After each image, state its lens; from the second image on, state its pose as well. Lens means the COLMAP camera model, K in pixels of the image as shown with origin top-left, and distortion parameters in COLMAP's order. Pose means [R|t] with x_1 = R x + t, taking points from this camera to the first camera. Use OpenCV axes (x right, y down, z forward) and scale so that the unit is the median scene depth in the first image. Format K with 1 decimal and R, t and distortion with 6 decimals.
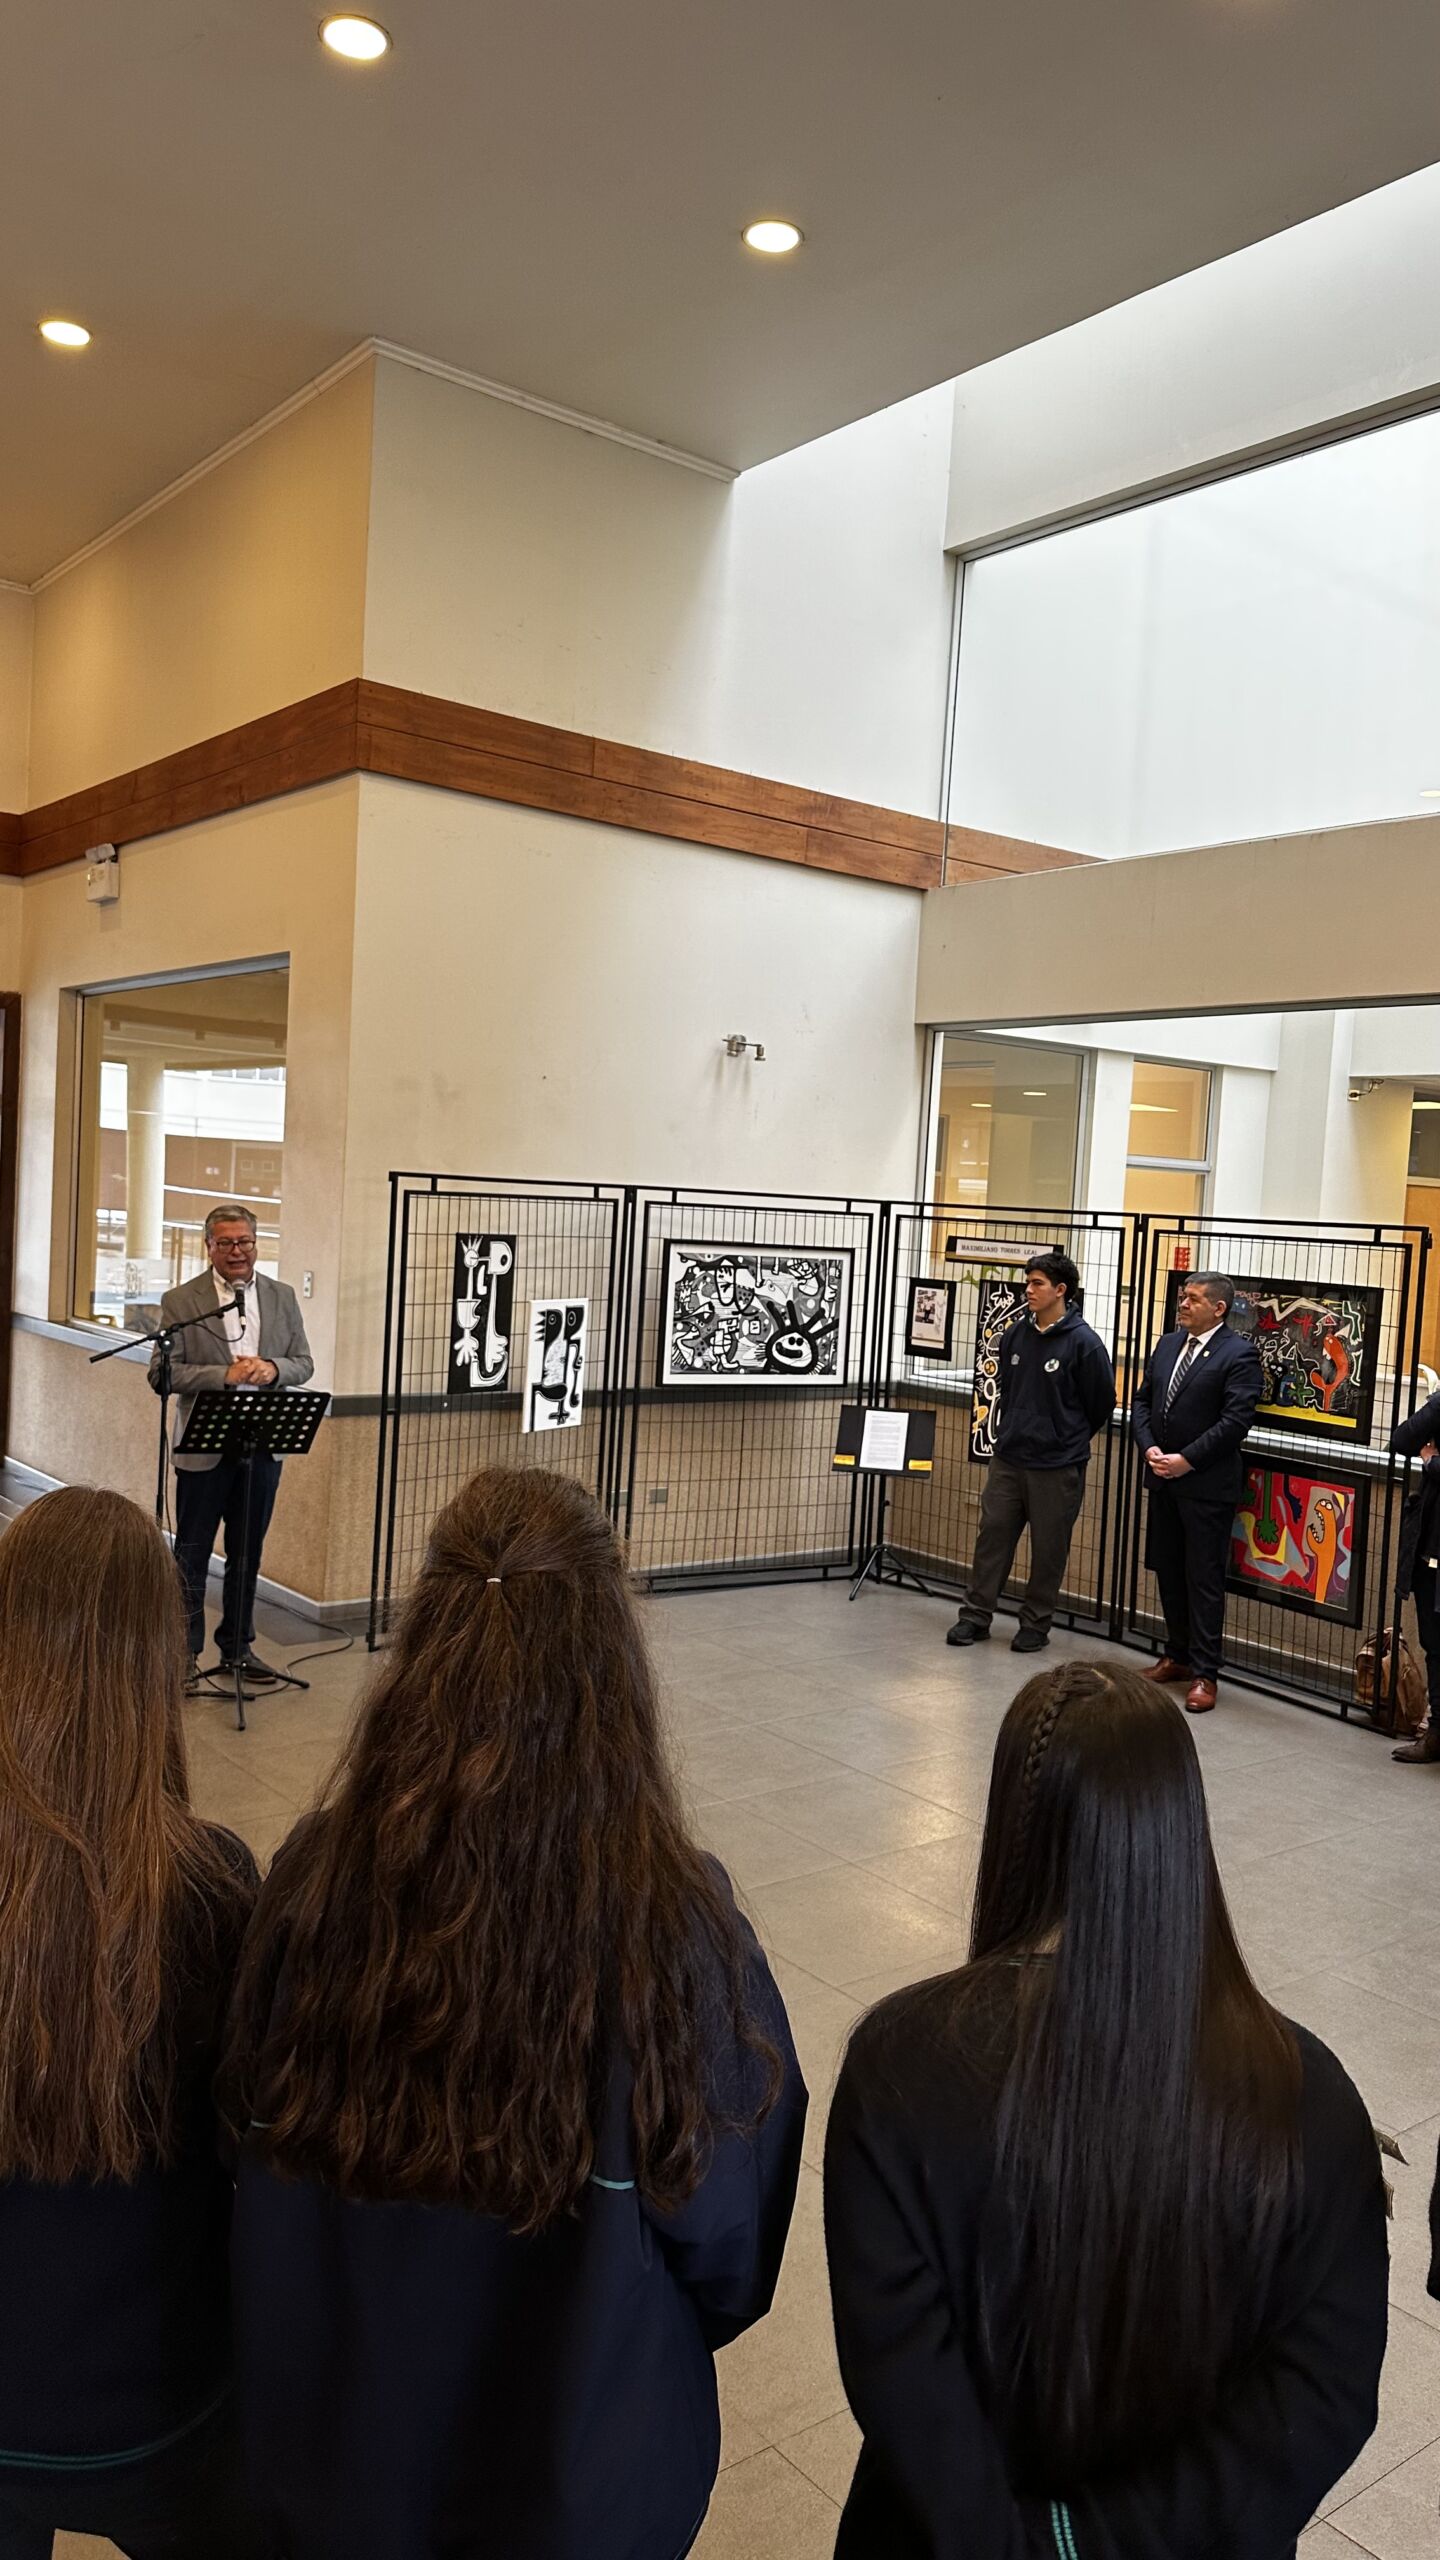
lens RADIAL K [[1799.1, 0, 720.0], [0, 1799.1, 1280.0], [0, 0, 1]] dist [0.177941, -0.265498]
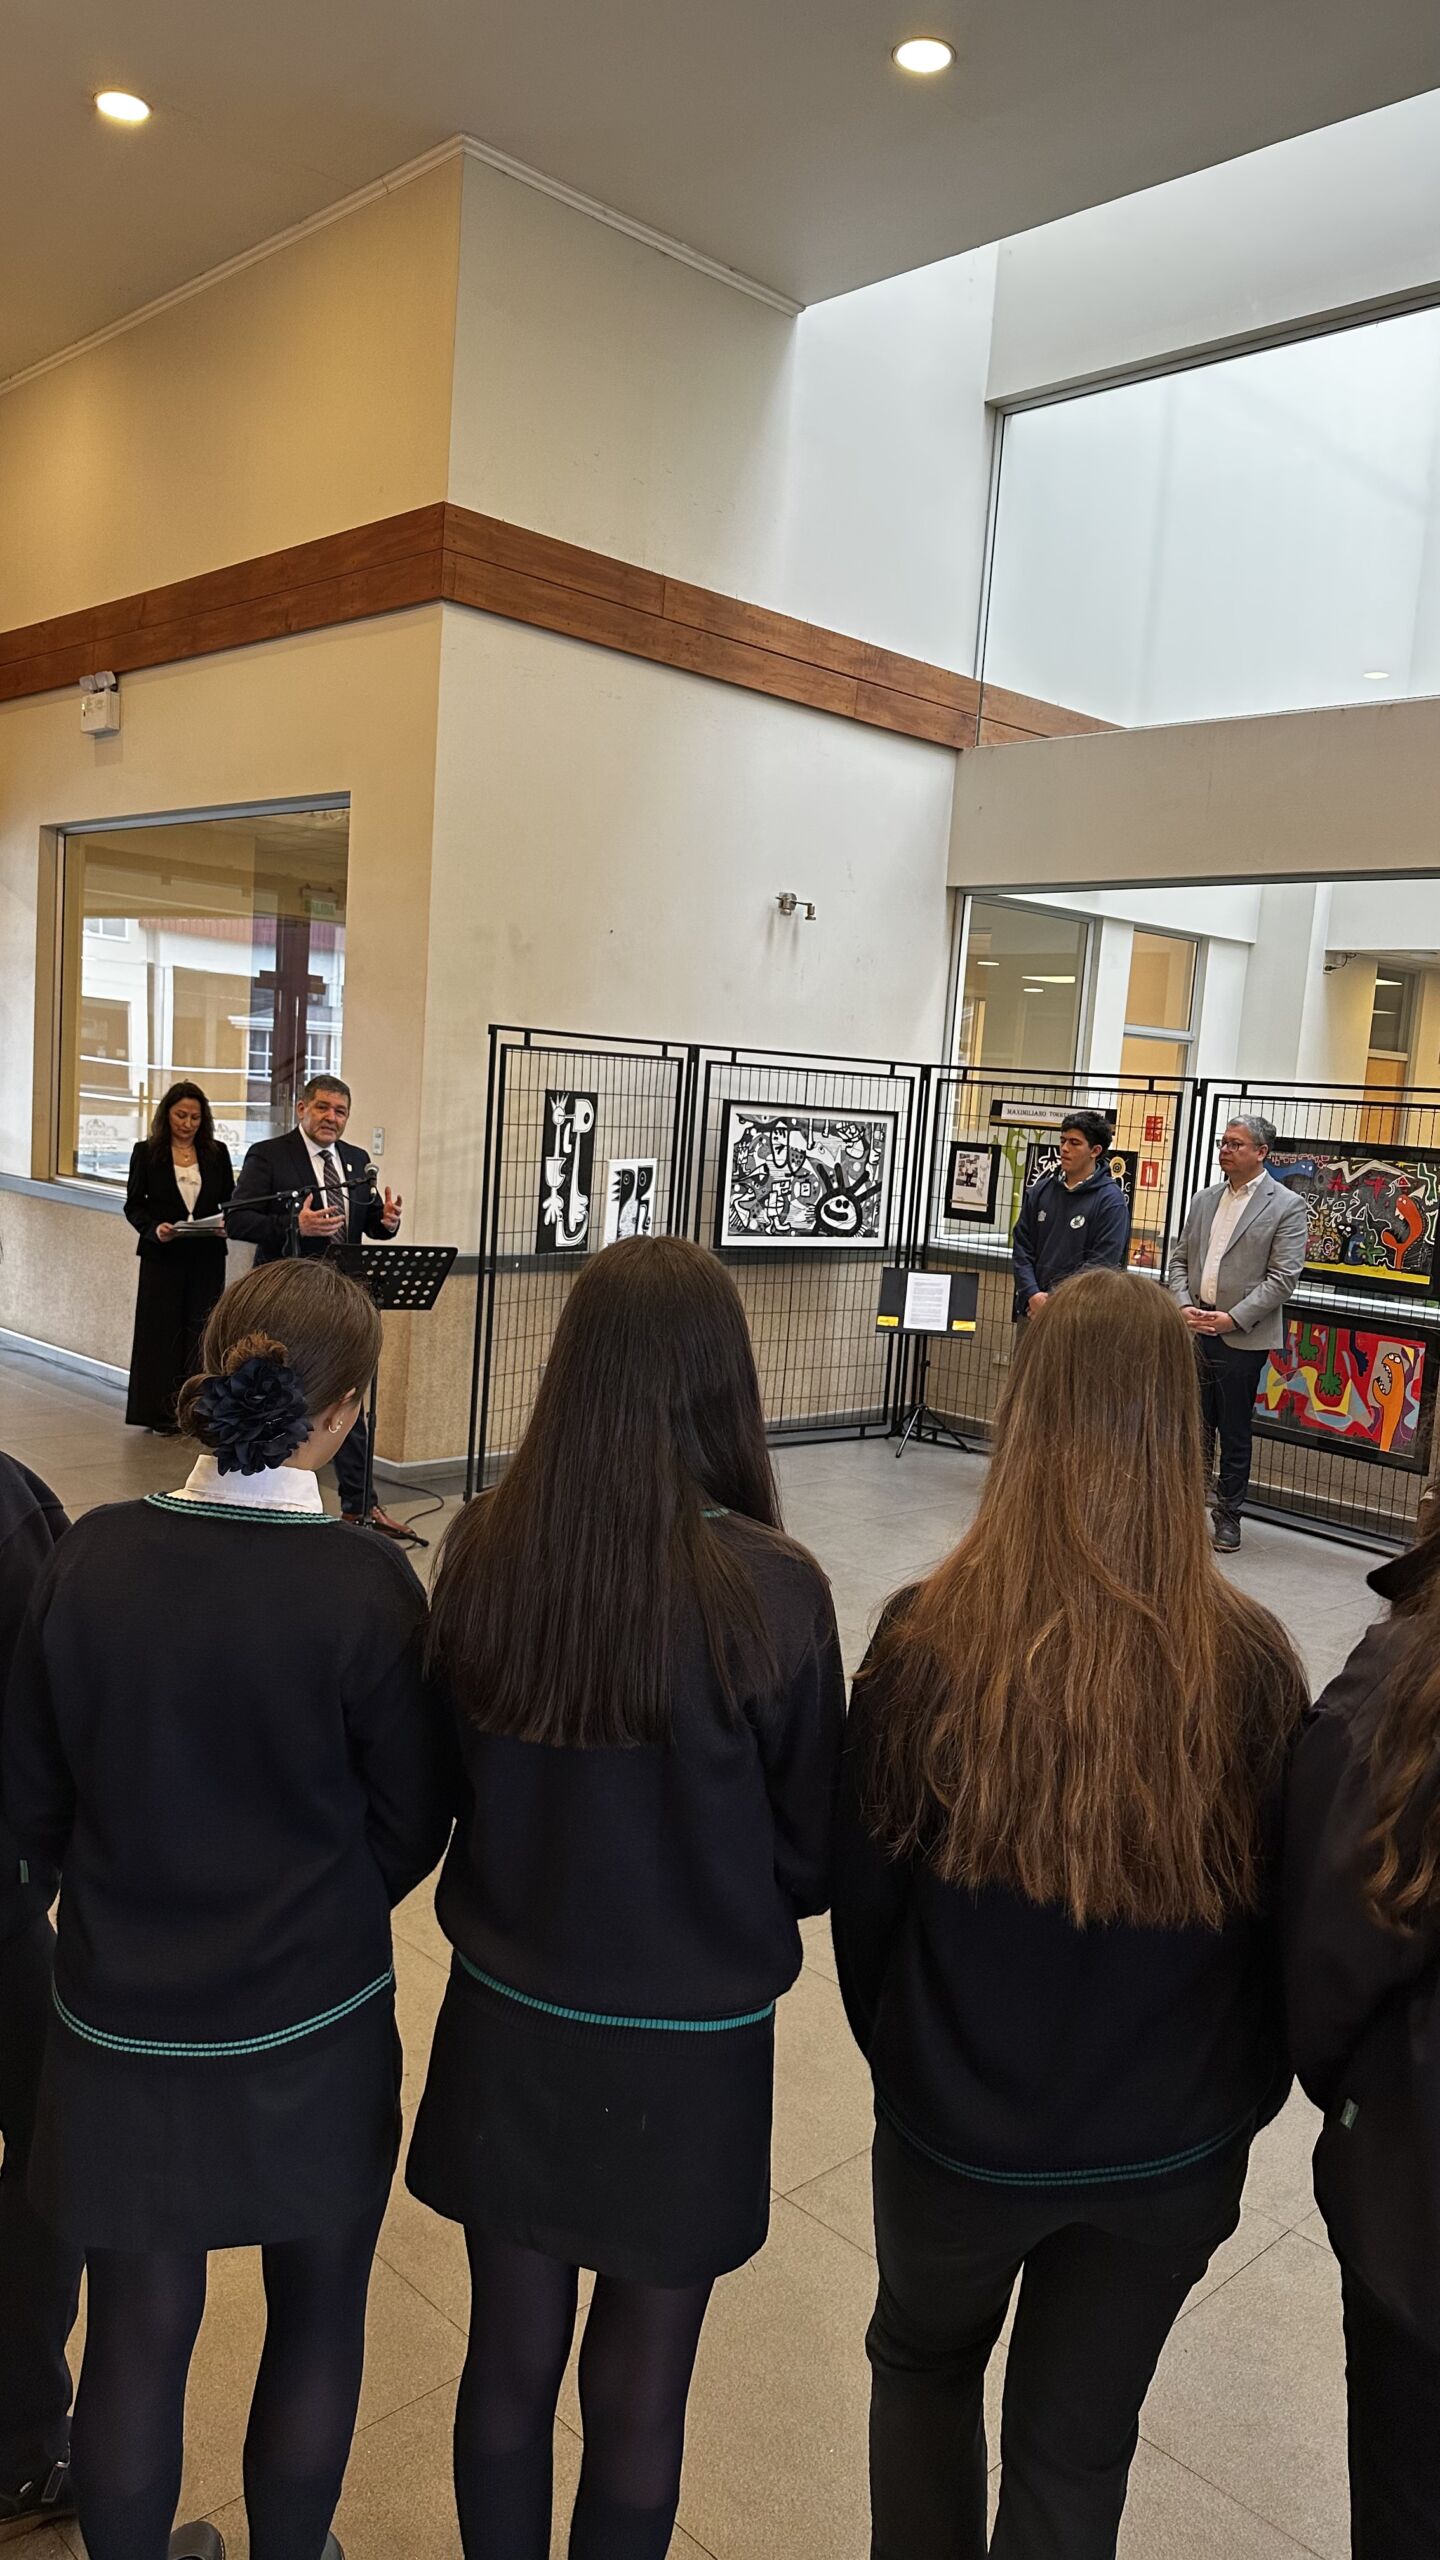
lens RADIAL K [[1790.6, 0, 738.6], [0, 1790.6, 1265.8], [0, 0, 1]] dist [0.171780, -0.294560]
pose [[0.993584, 0.001005, 0.113096, -0.130769], [-0.008032, 0.998063, 0.061693, 0.007341], [-0.112815, -0.062205, 0.991667, 0.012674]]
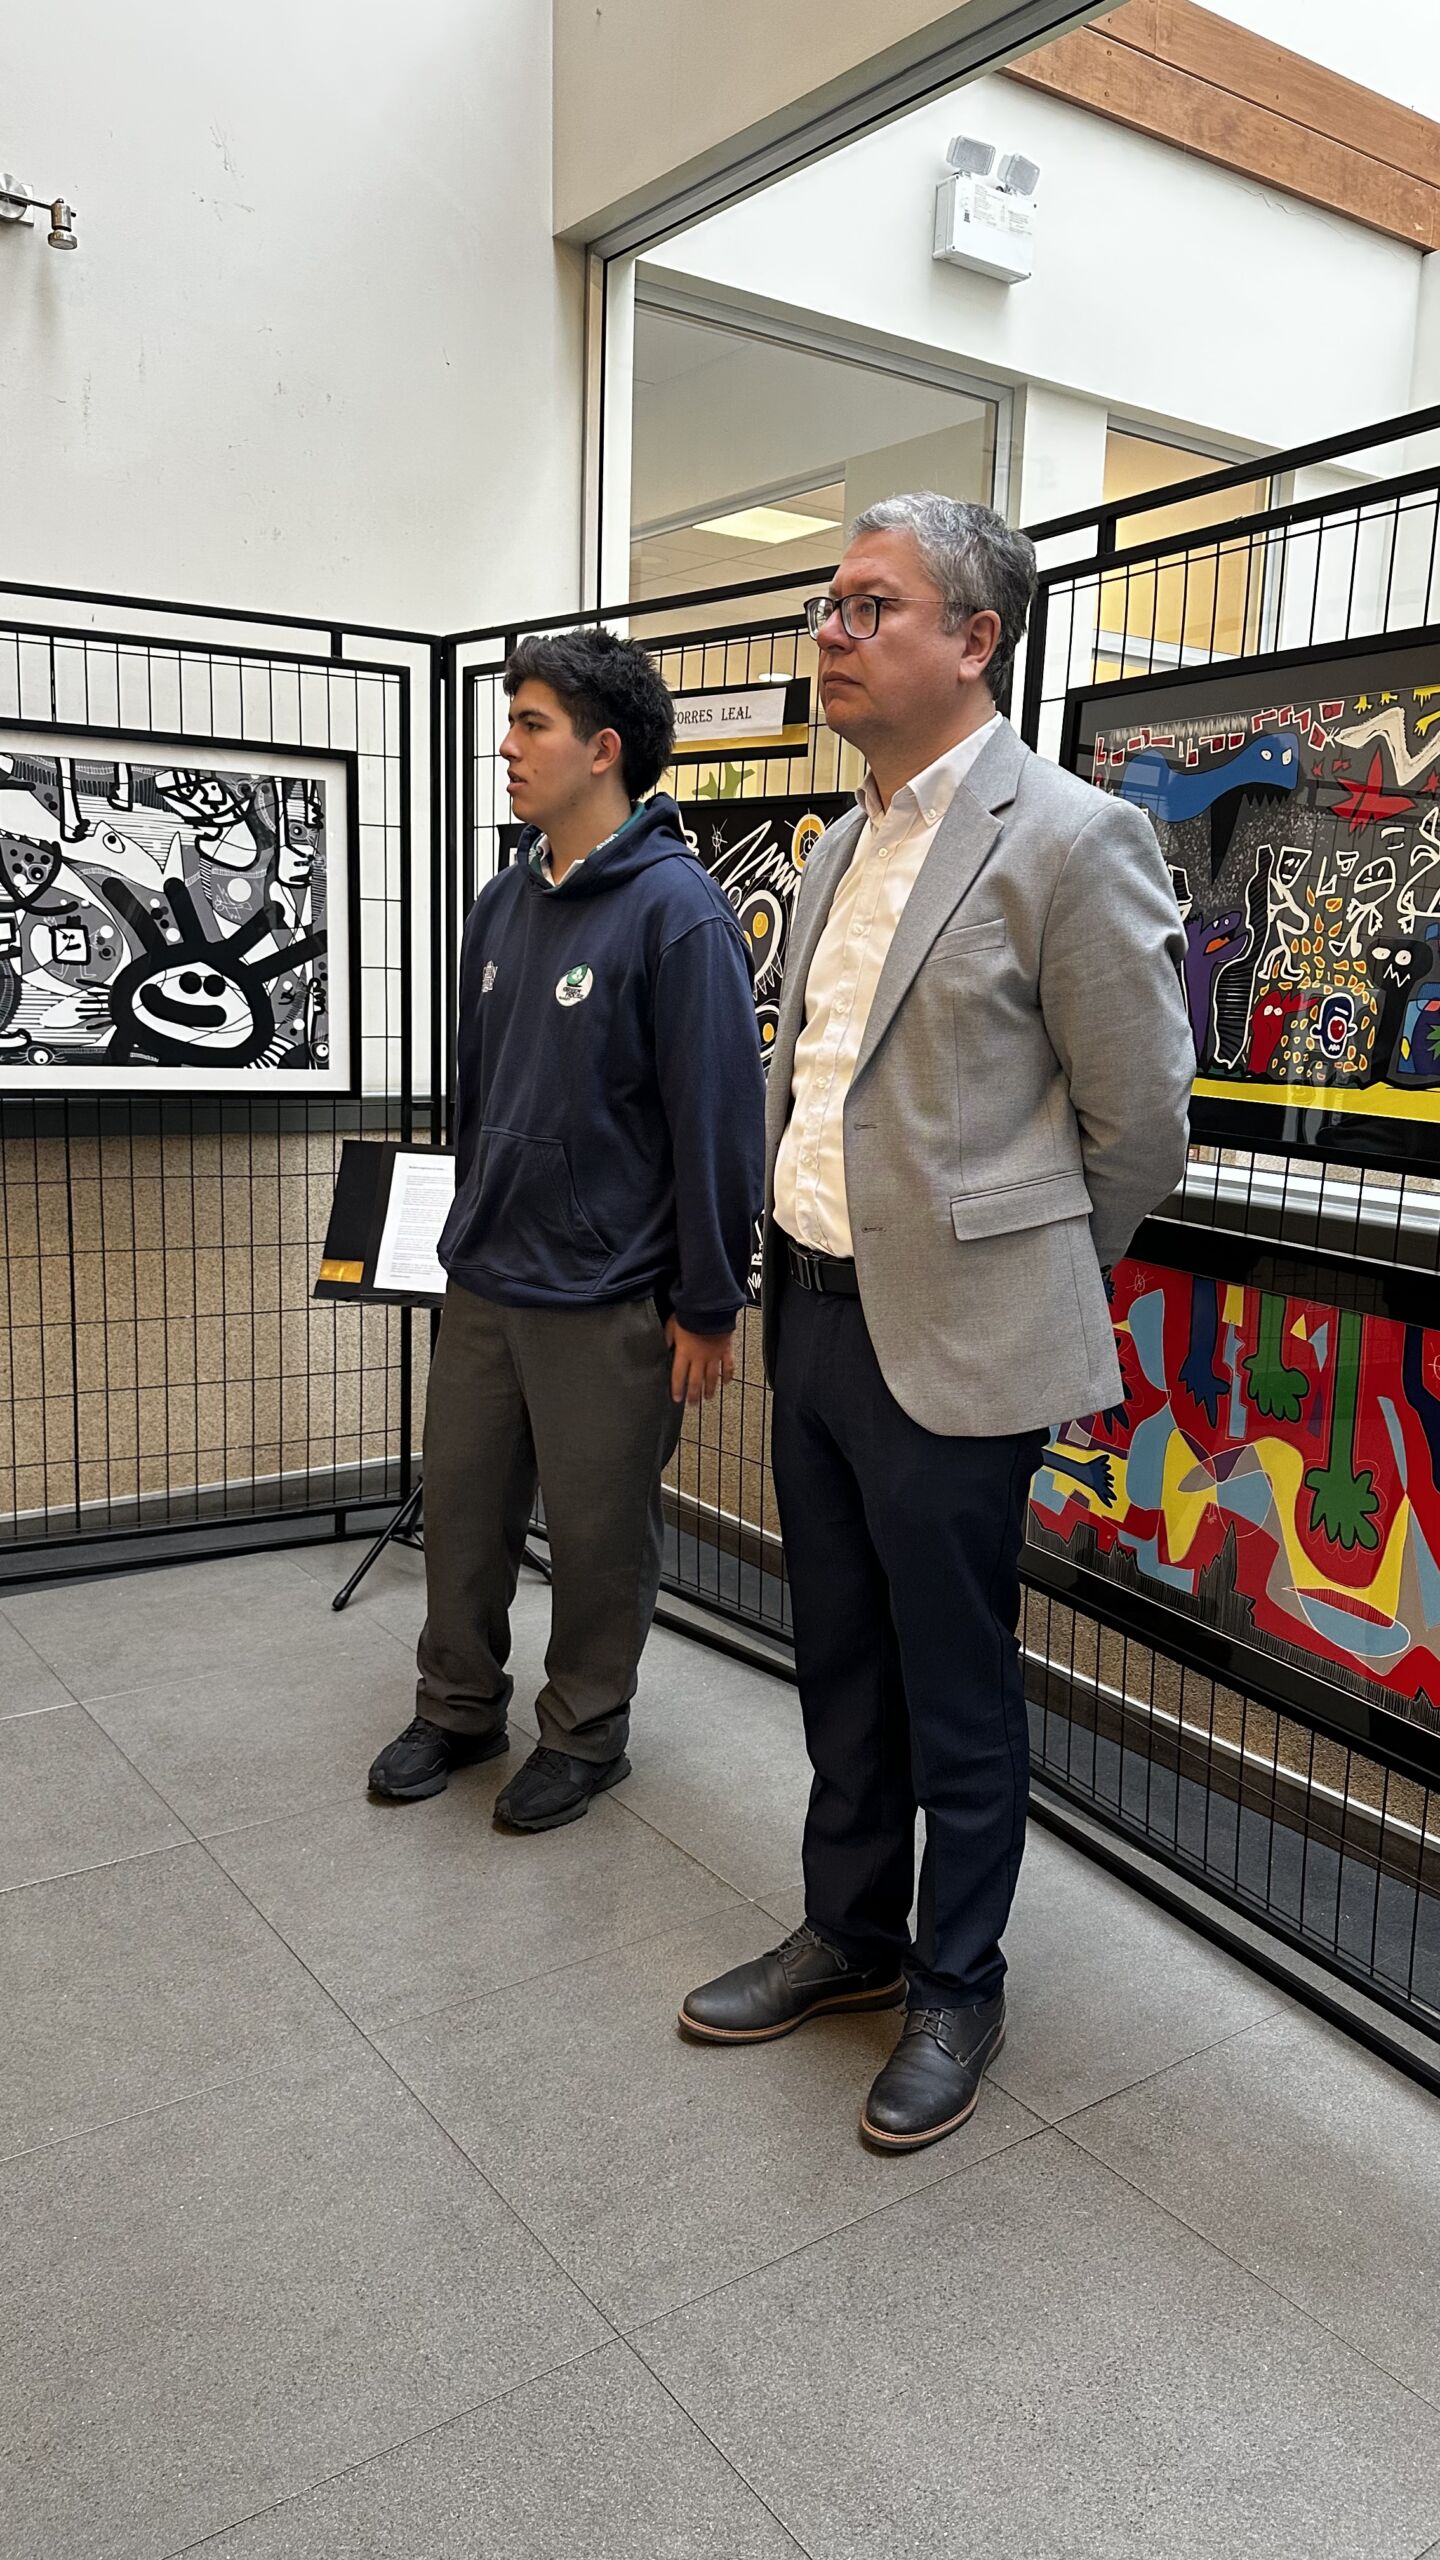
lens RADIAL K [[1811.9, 0, 720.0], [0, 1811.9, 1280.0], [0, 0, 1]] dist [0.178837, -0.321429]
pose [[0.998527, -0.014247, -0.052357, 0.182421], [0.020809, 0.991681, 0.127024, 0.050831], [0.050111, -0.127926, 0.990517, 0.597211]]
